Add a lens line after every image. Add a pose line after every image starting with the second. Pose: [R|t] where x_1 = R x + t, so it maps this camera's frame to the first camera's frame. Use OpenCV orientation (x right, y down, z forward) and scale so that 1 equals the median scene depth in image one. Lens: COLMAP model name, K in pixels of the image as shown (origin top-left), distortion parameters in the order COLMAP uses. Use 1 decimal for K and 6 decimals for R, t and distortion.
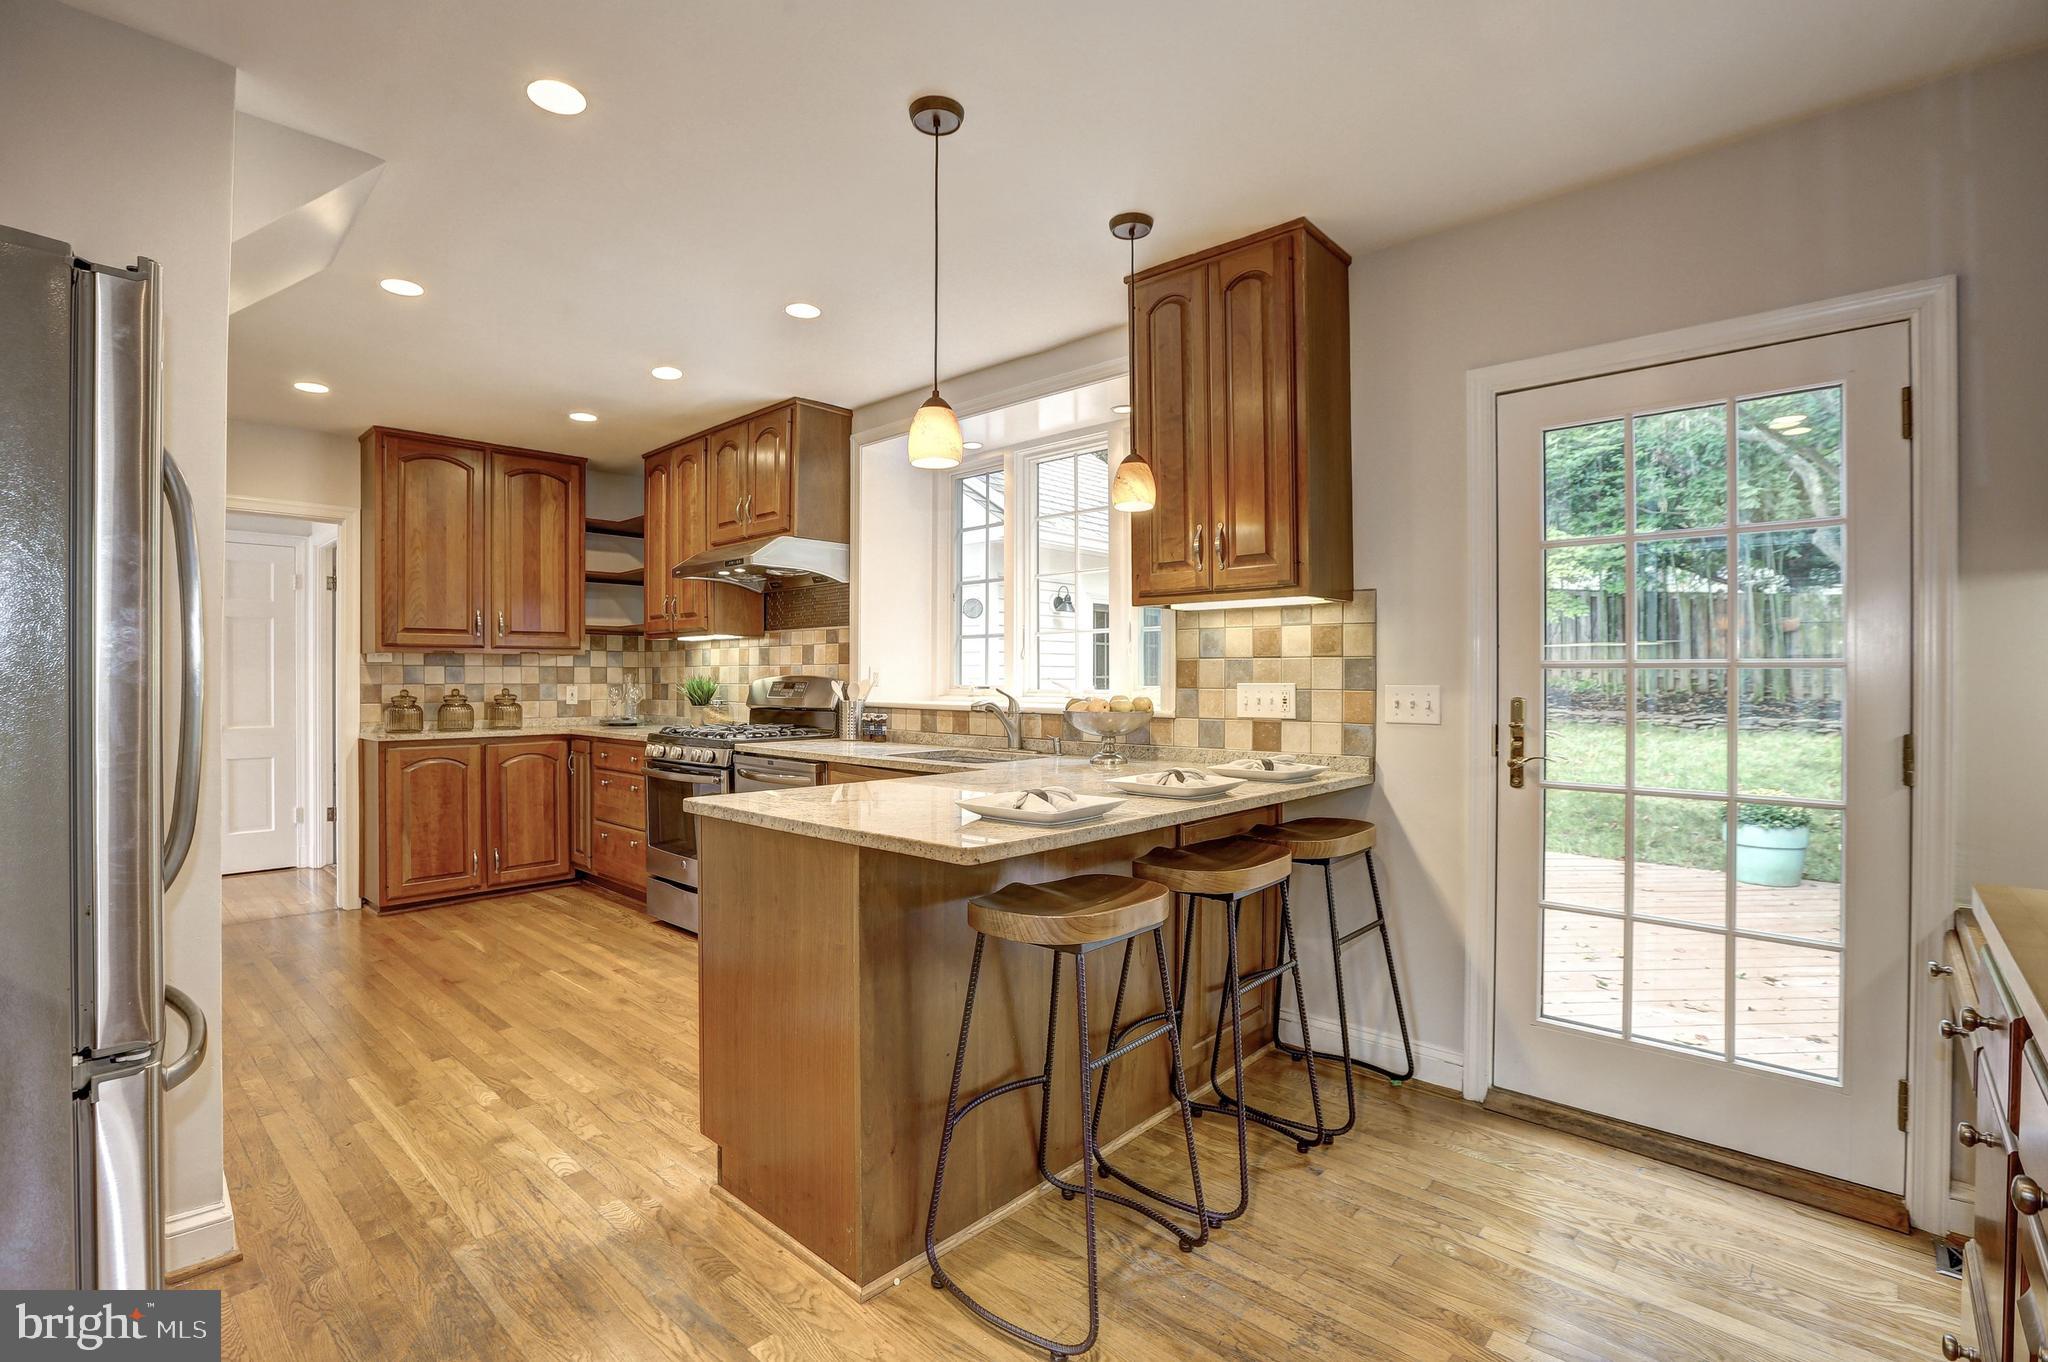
lens RADIAL K [[934.8, 0, 1024.2], [0, 934.8, 676.9], [0, 0, 1]] dist [-0.023435, -0.000434]
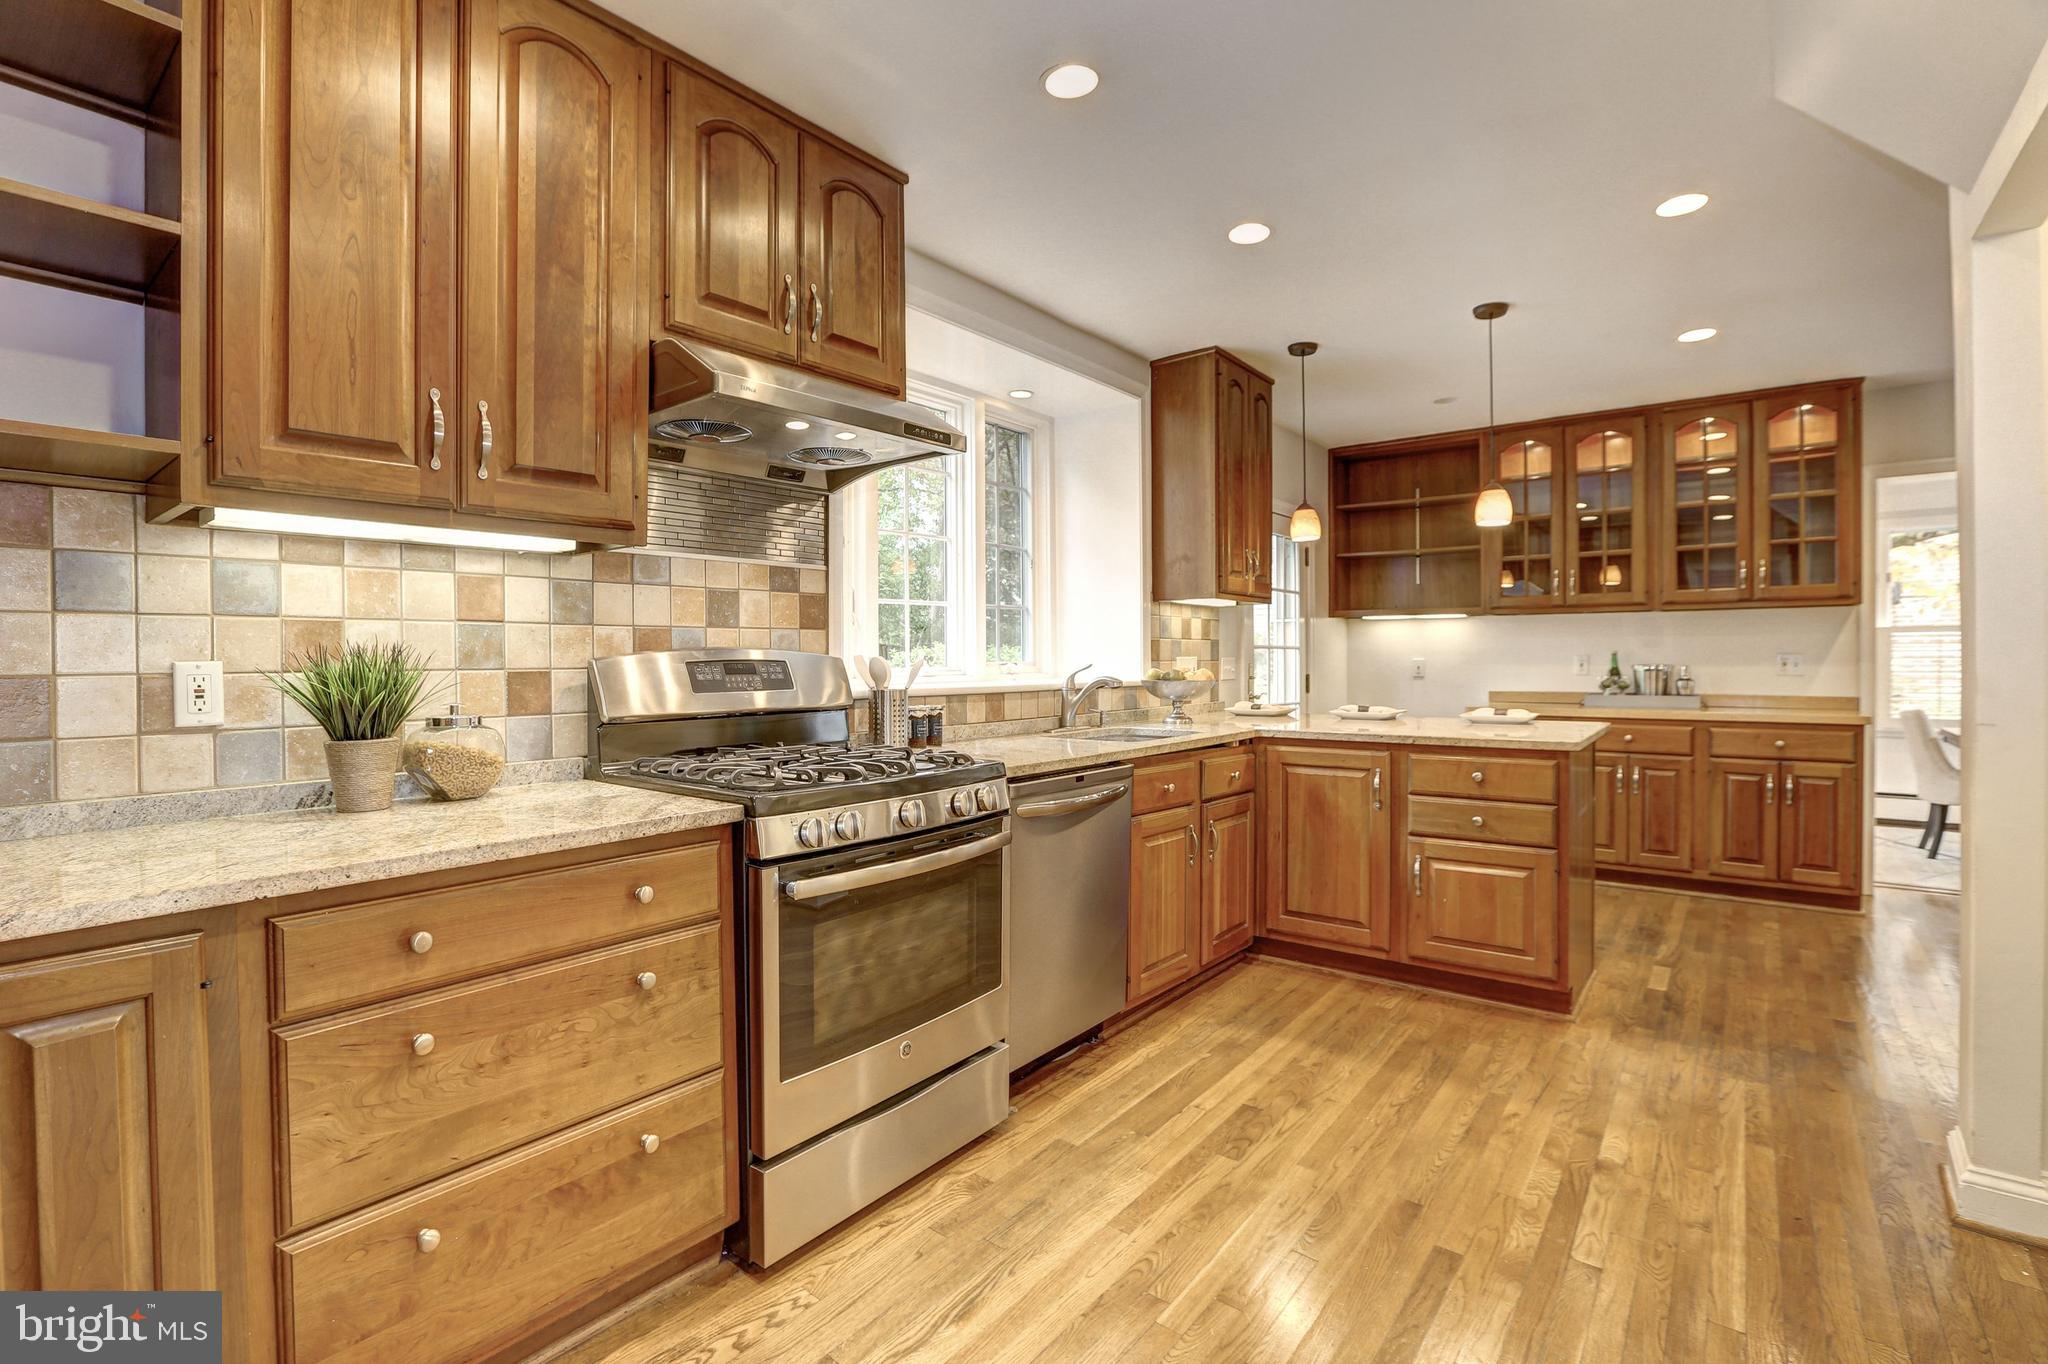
lens RADIAL K [[934.8, 0, 1015.5], [0, 934.8, 669.3], [0, 0, 1]] dist [-0.023435, -0.000434]
pose [[-0.071237, -0.012164, 0.997385, -0.372642], [0.006020, 0.999902, 0.012624, 0.002181], [-0.997441, 0.006903, -0.071157, 0.435908]]
